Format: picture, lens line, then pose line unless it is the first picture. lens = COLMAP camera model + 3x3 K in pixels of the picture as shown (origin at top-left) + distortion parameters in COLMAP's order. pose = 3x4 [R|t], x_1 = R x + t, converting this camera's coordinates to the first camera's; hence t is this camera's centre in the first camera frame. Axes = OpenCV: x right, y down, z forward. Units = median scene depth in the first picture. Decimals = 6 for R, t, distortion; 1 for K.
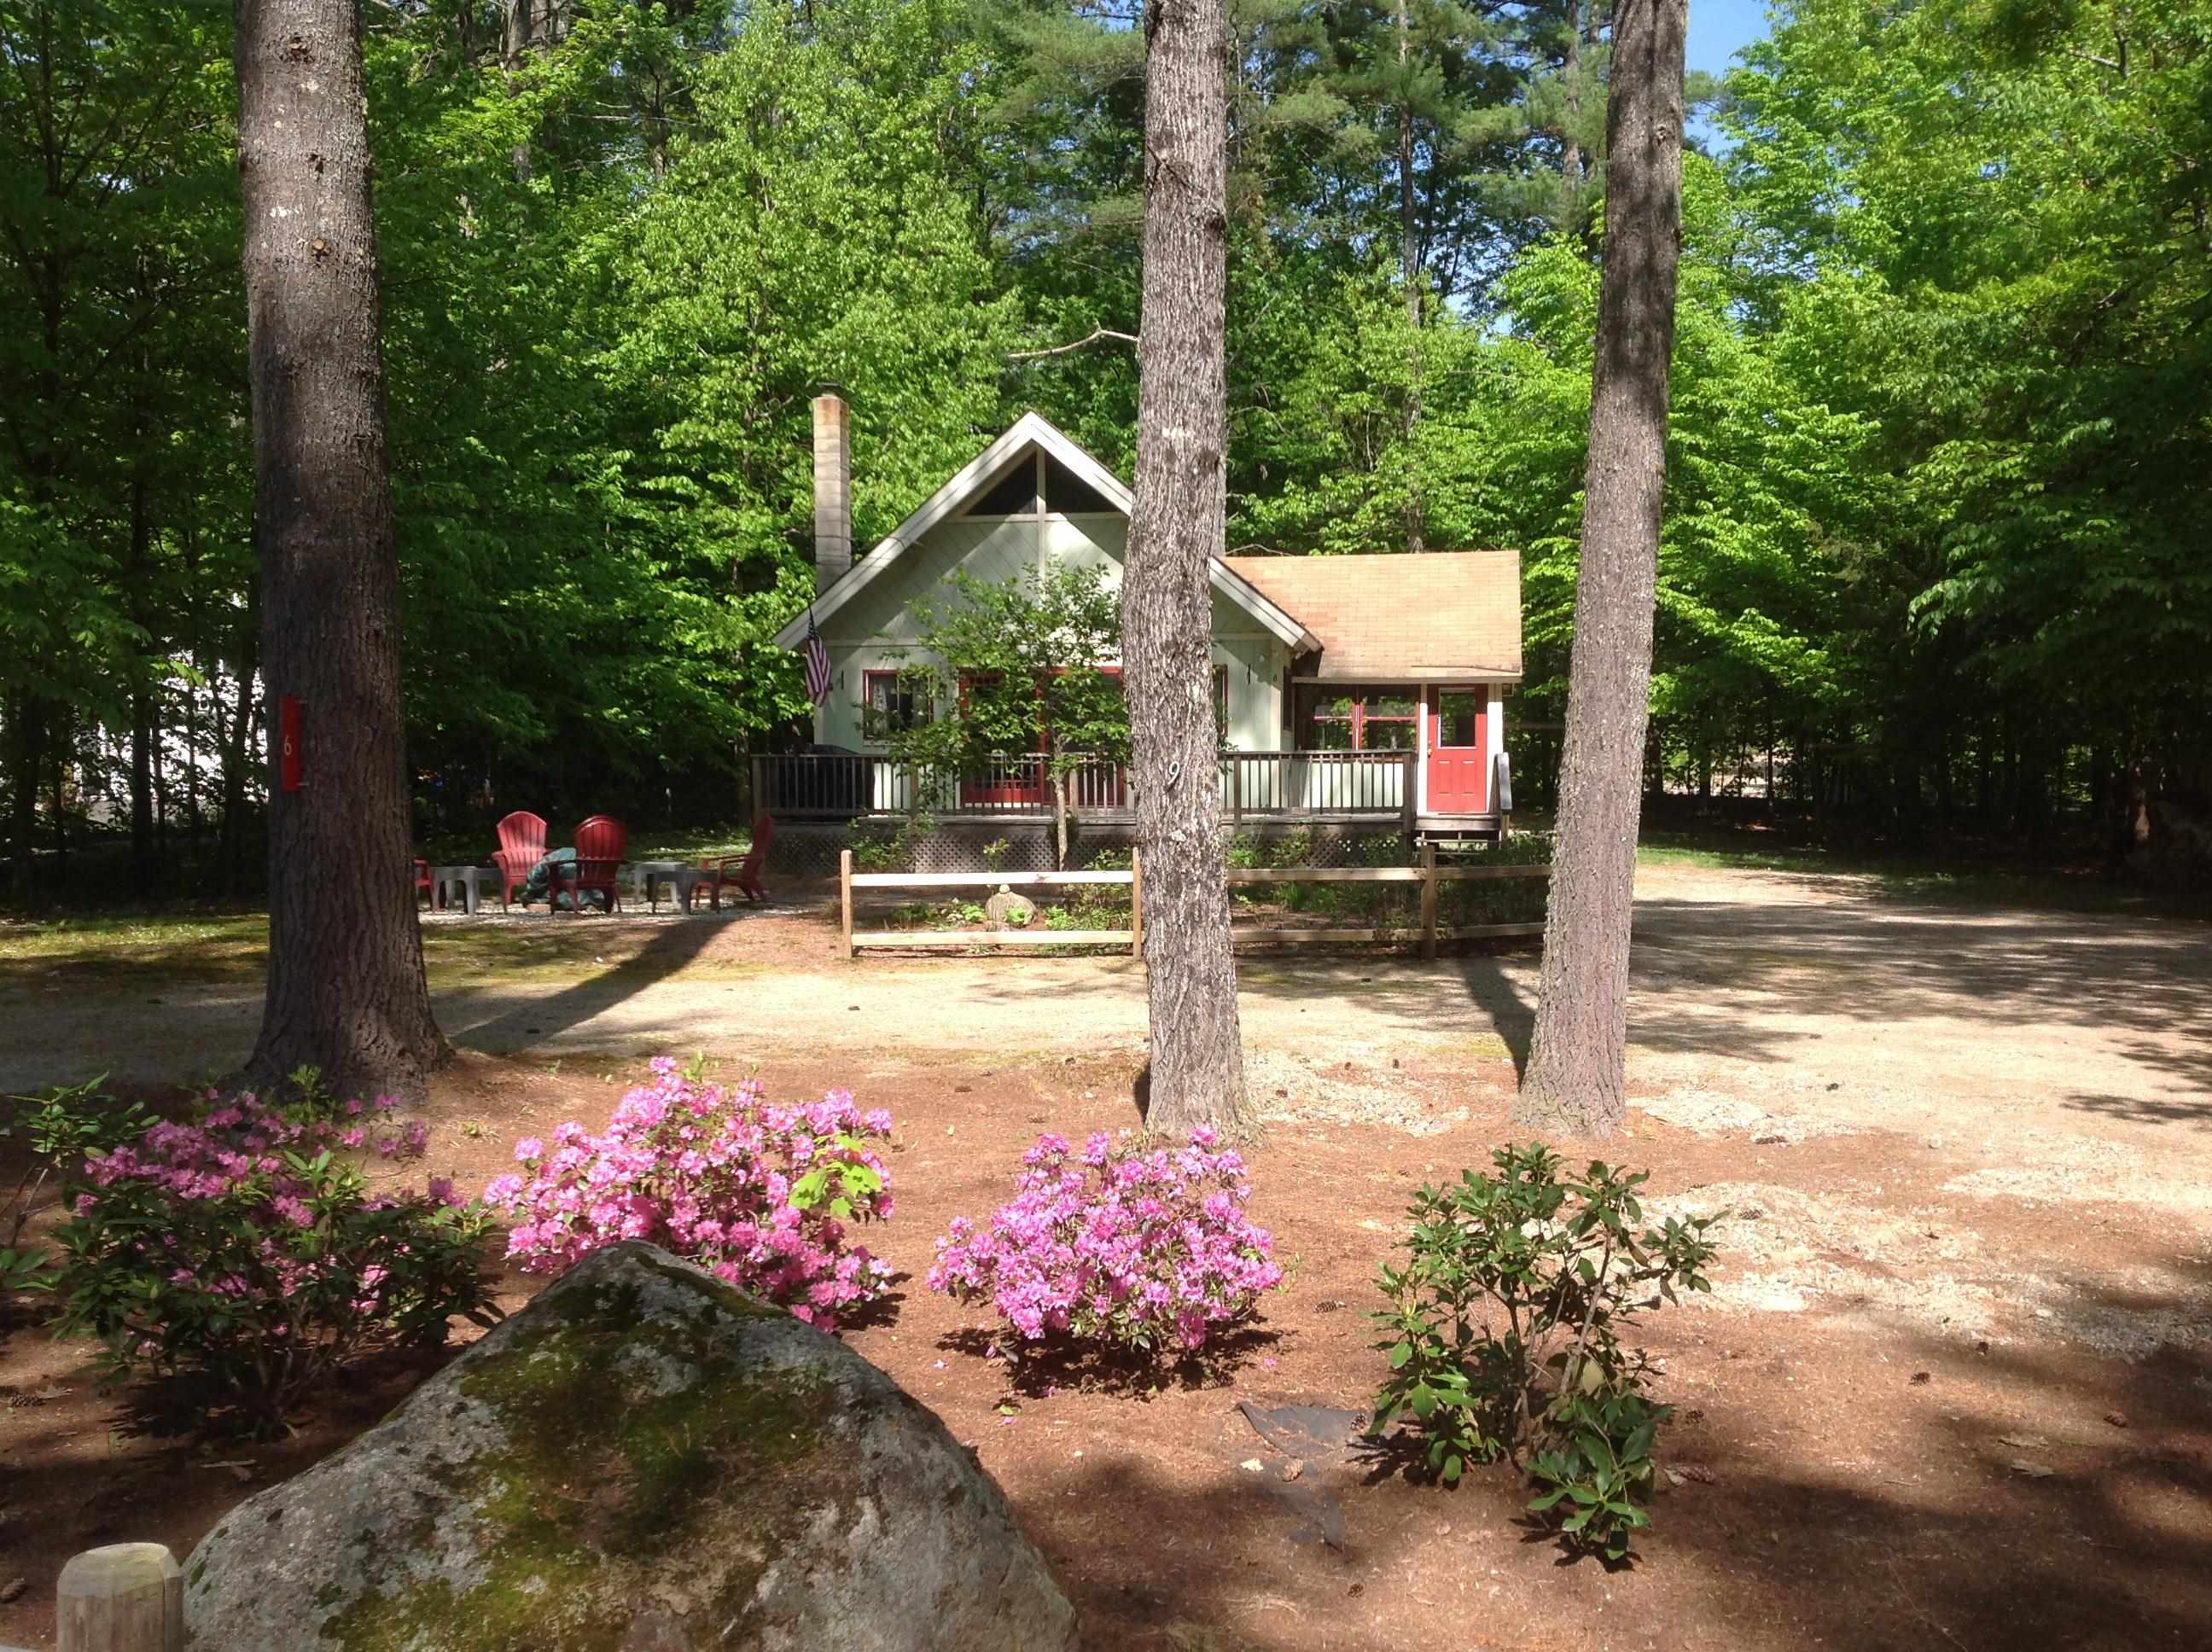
lens RADIAL K [[2143.2, 0, 1106.0], [0, 2143.2, 826.0], [0, 0, 1]] dist [0.214914, -0.502273]
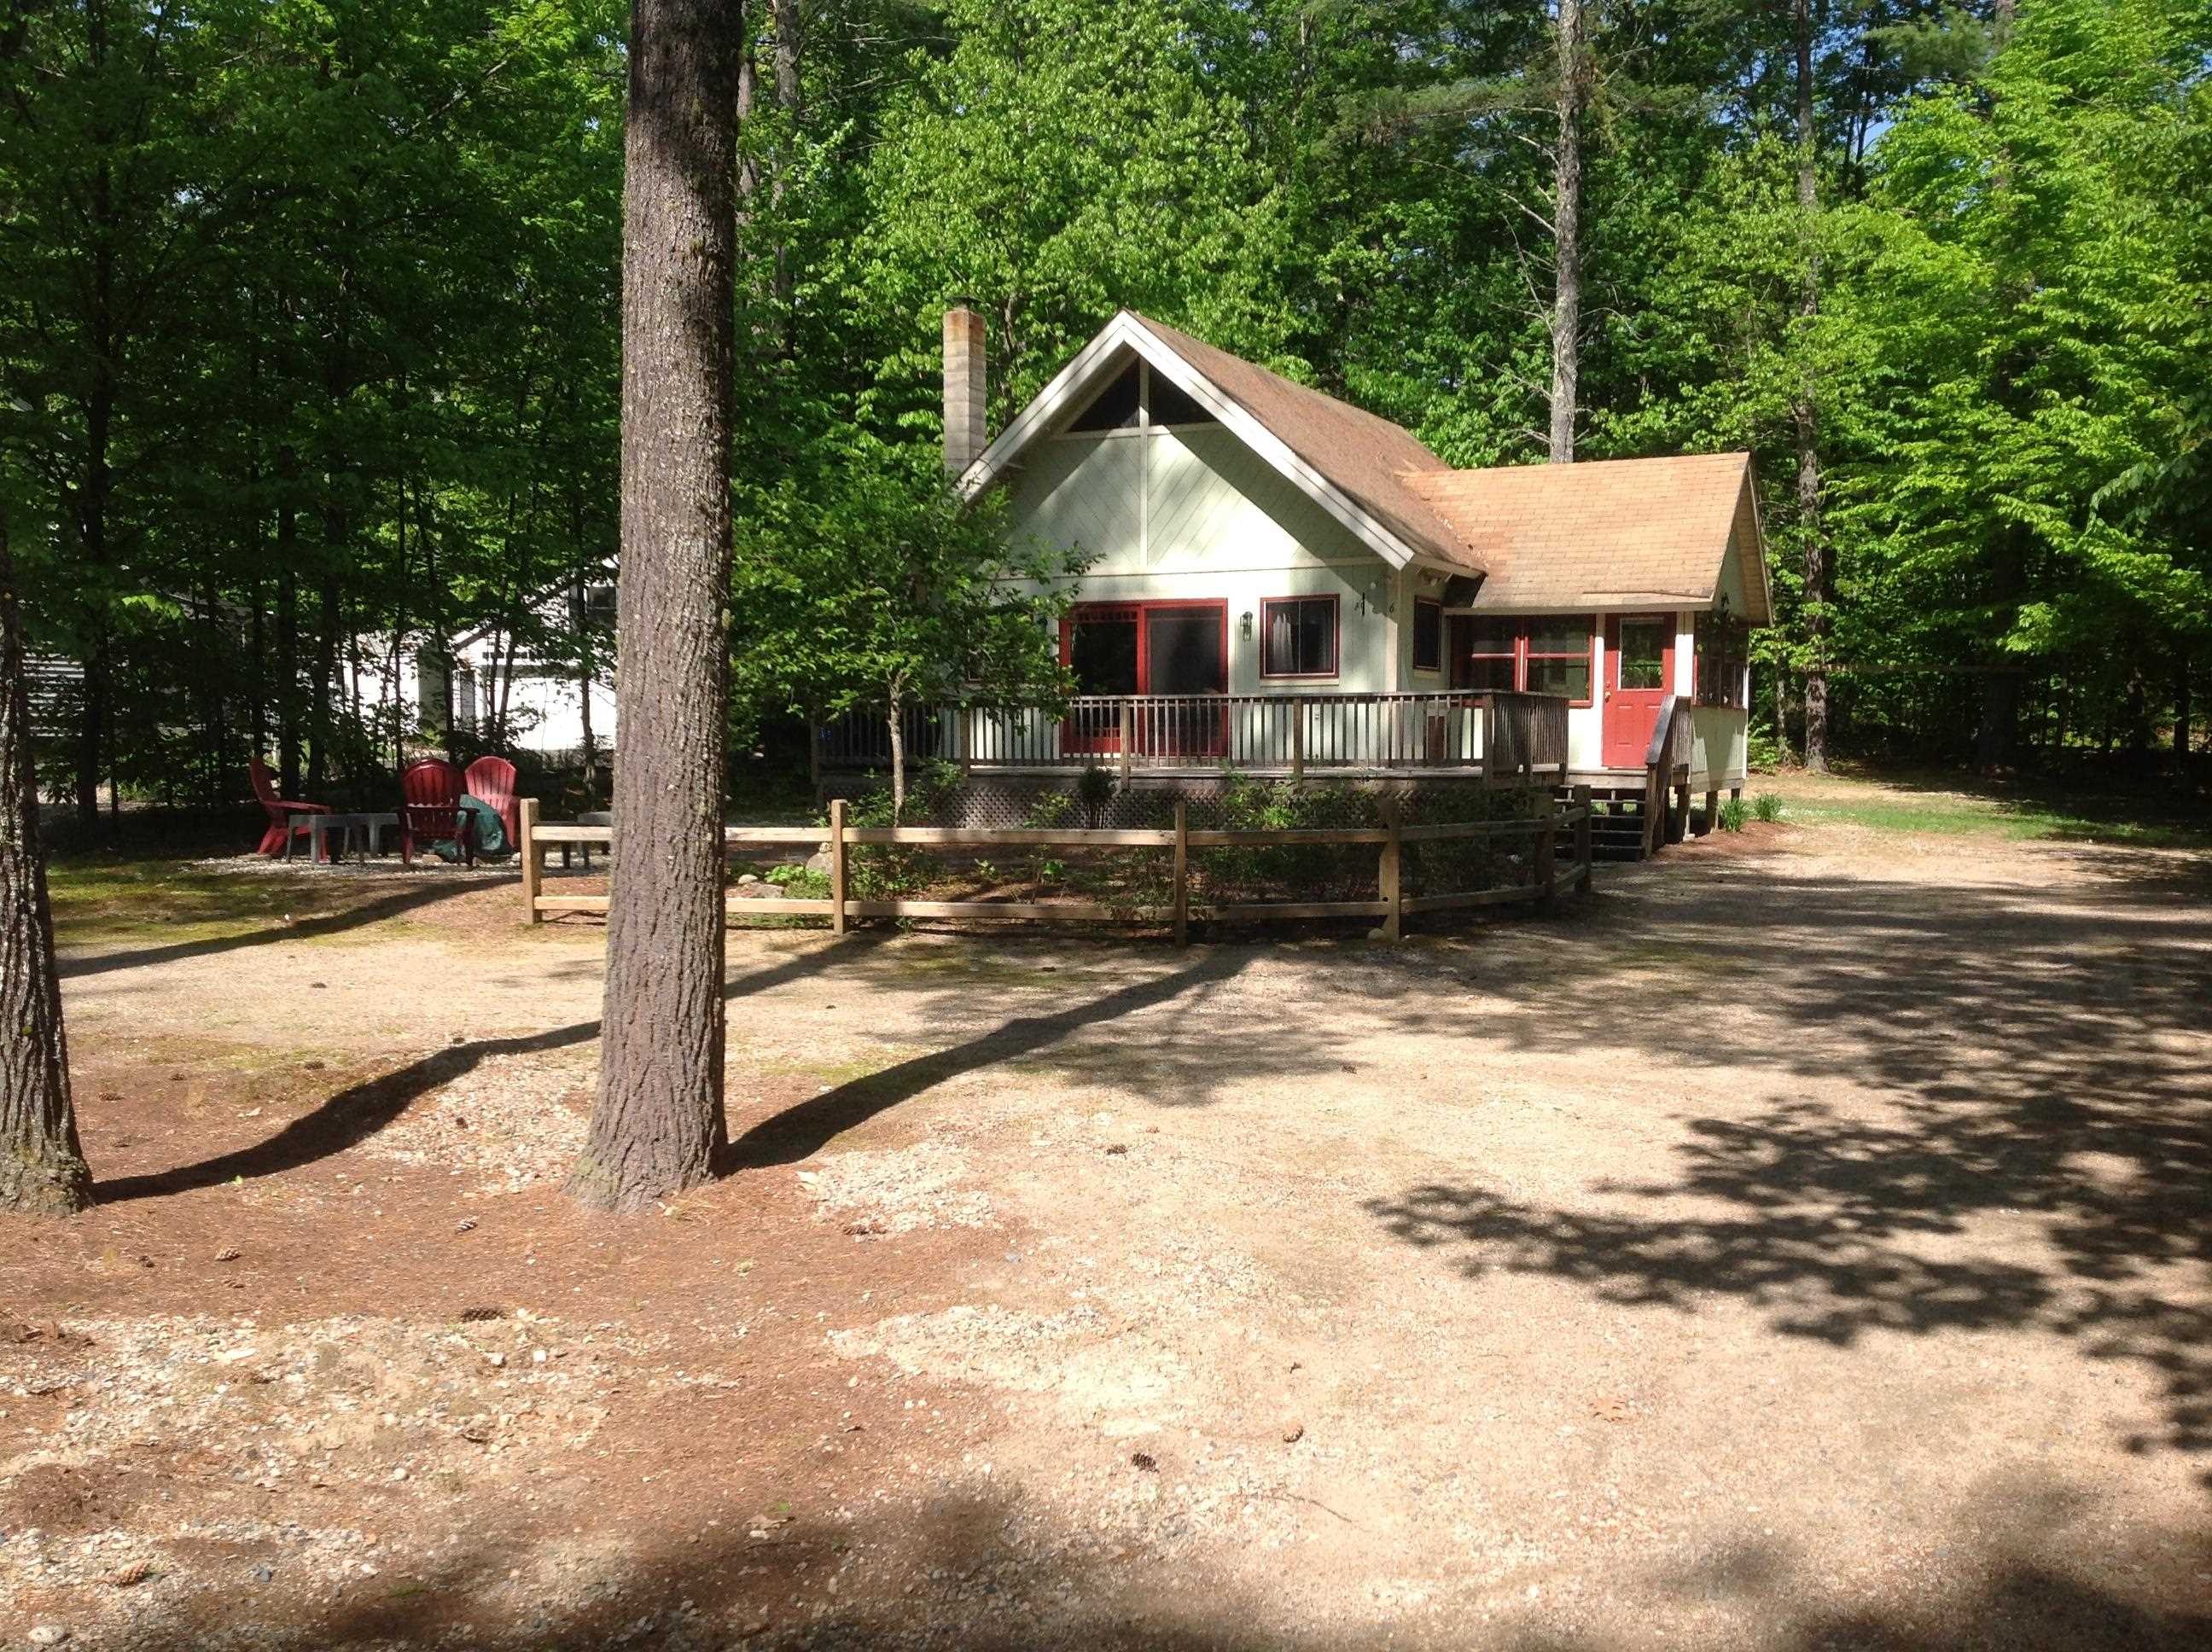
lens RADIAL K [[2131.0, 0, 1072.0], [0, 2131.0, 874.2], [0, 0, 1]] dist [0.209811, -0.479899]
pose [[0.958257, 0.023058, -0.284977, 0.194189], [-0.010959, 0.998972, 0.043981, 0.000709], [0.285698, -0.039022, 0.957525, 0.131228]]
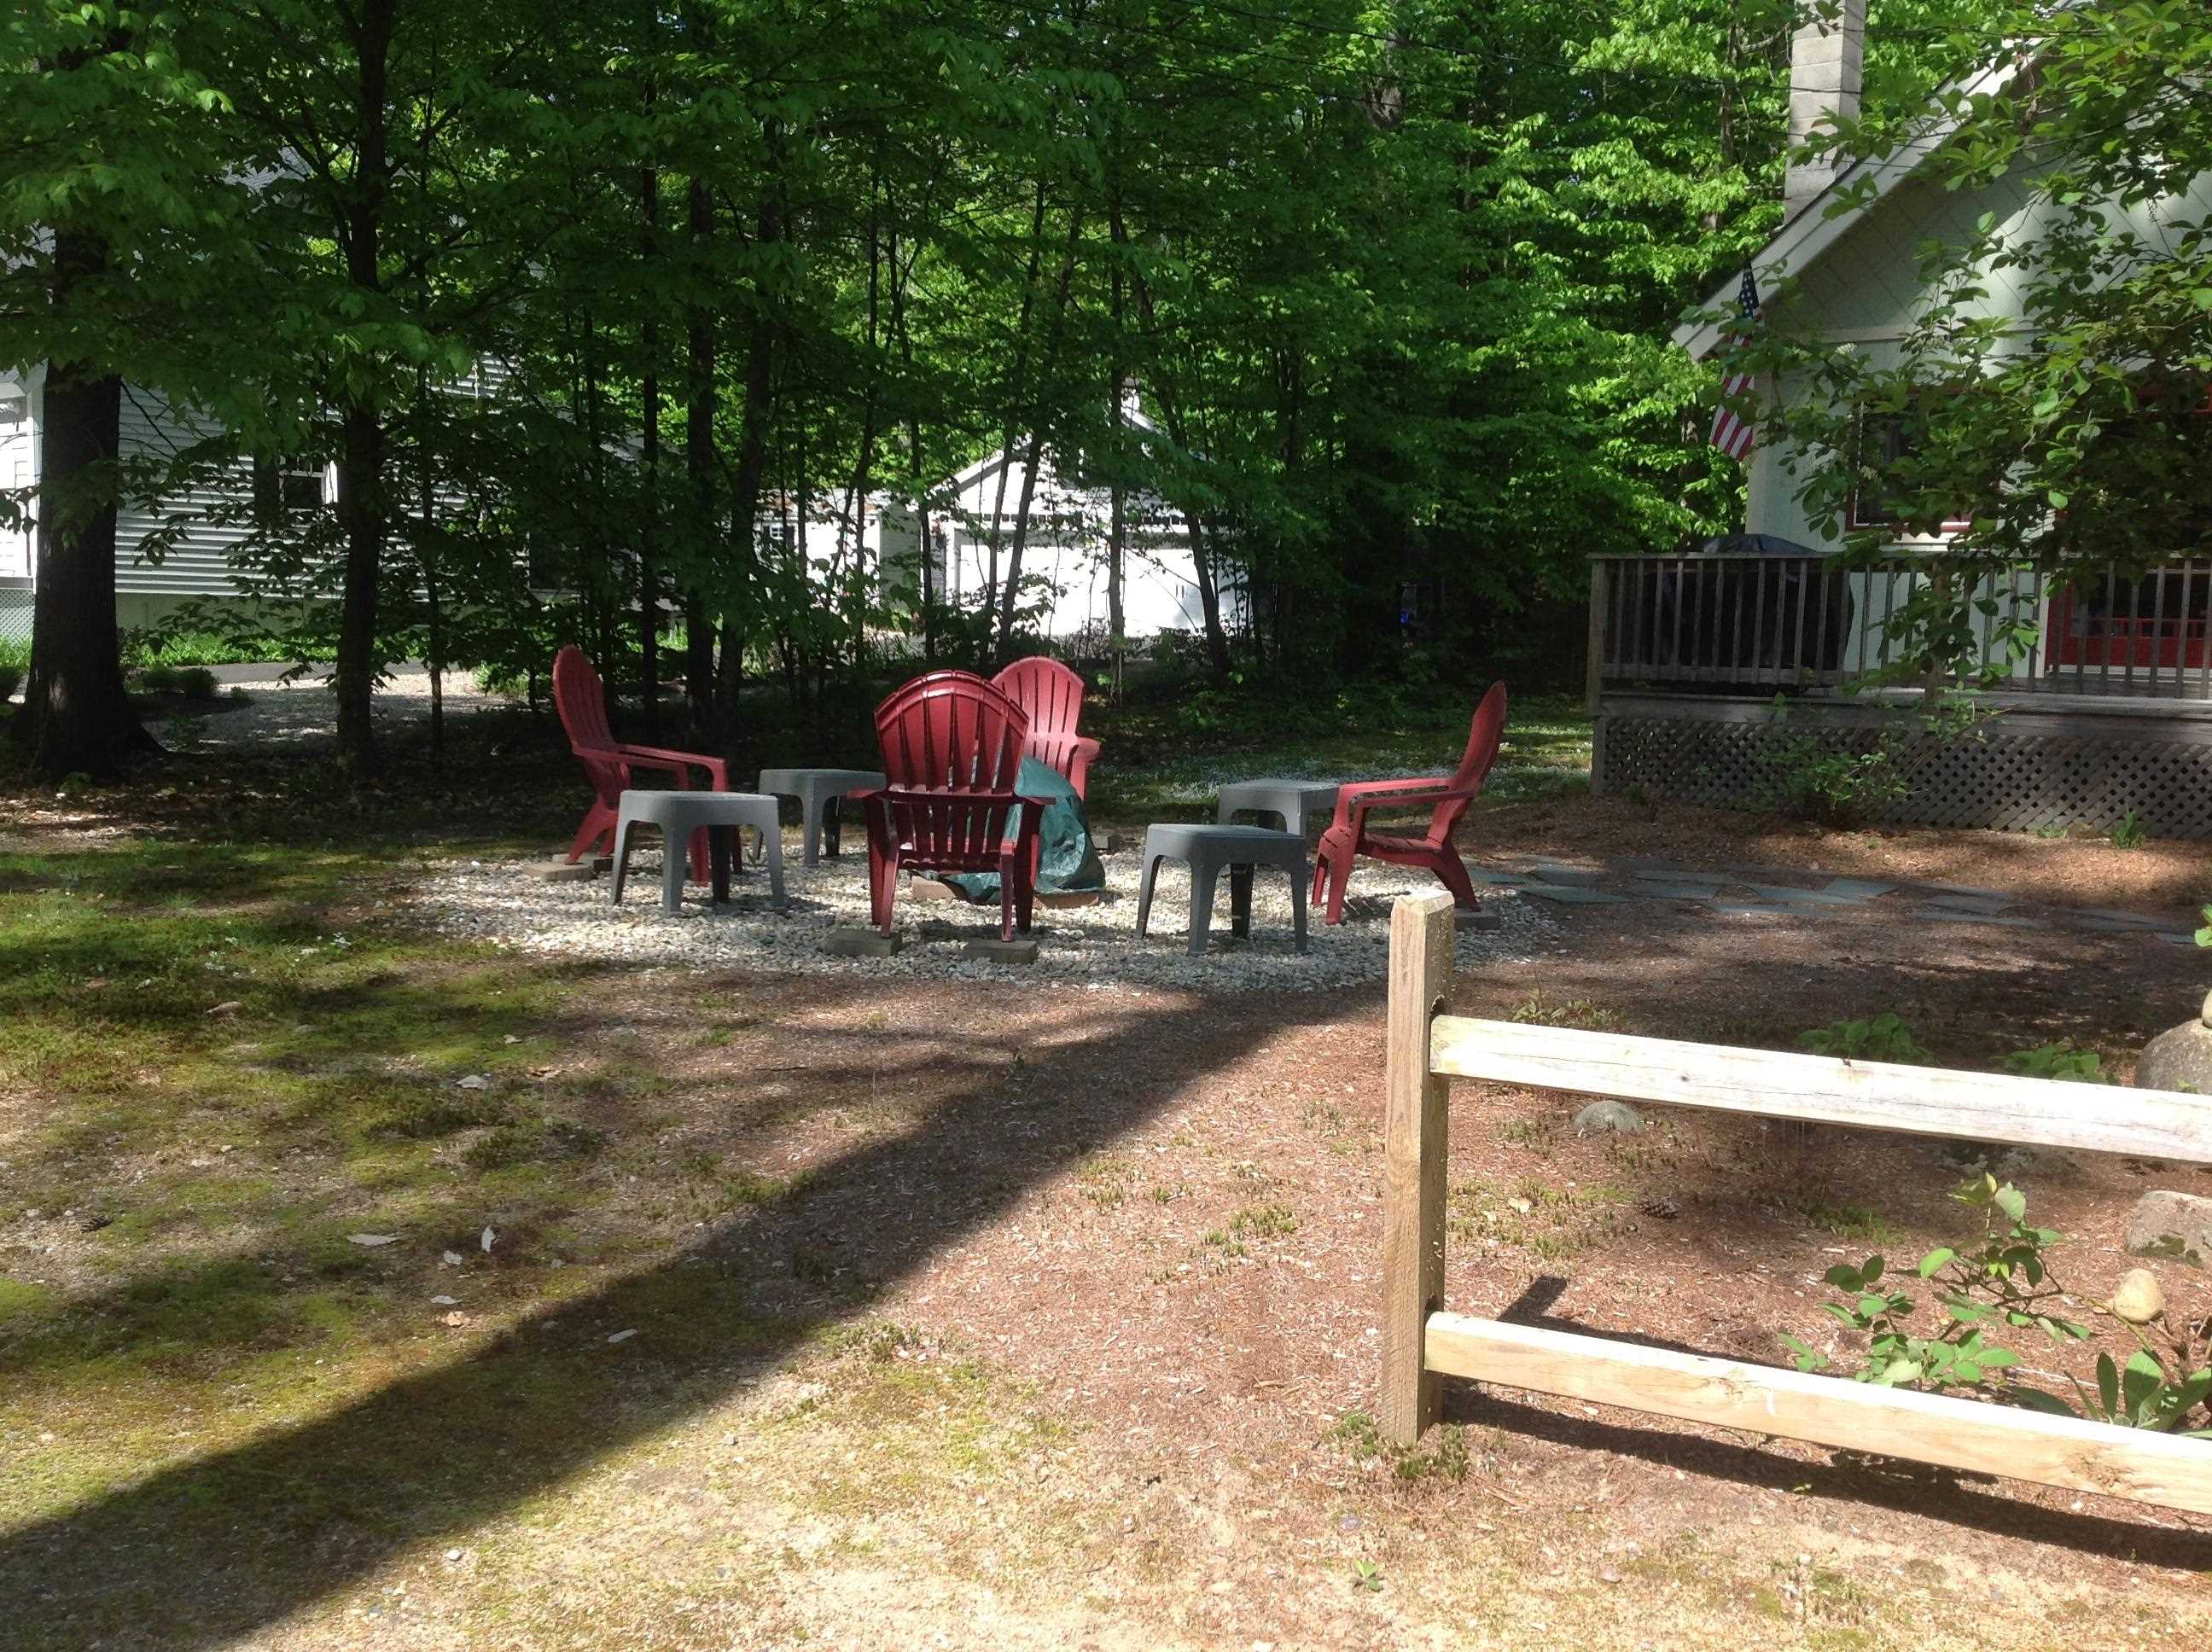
lens RADIAL K [[2113.5, 0, 1095.1], [0, 2113.5, 866.7], [0, 0, 1]] dist [0.200738, -0.452780]
pose [[0.888718, 0.079259, -0.451551, -0.033974], [-0.038525, 0.994370, 0.098716, -0.005010], [0.456833, -0.070334, 0.886768, 0.463881]]
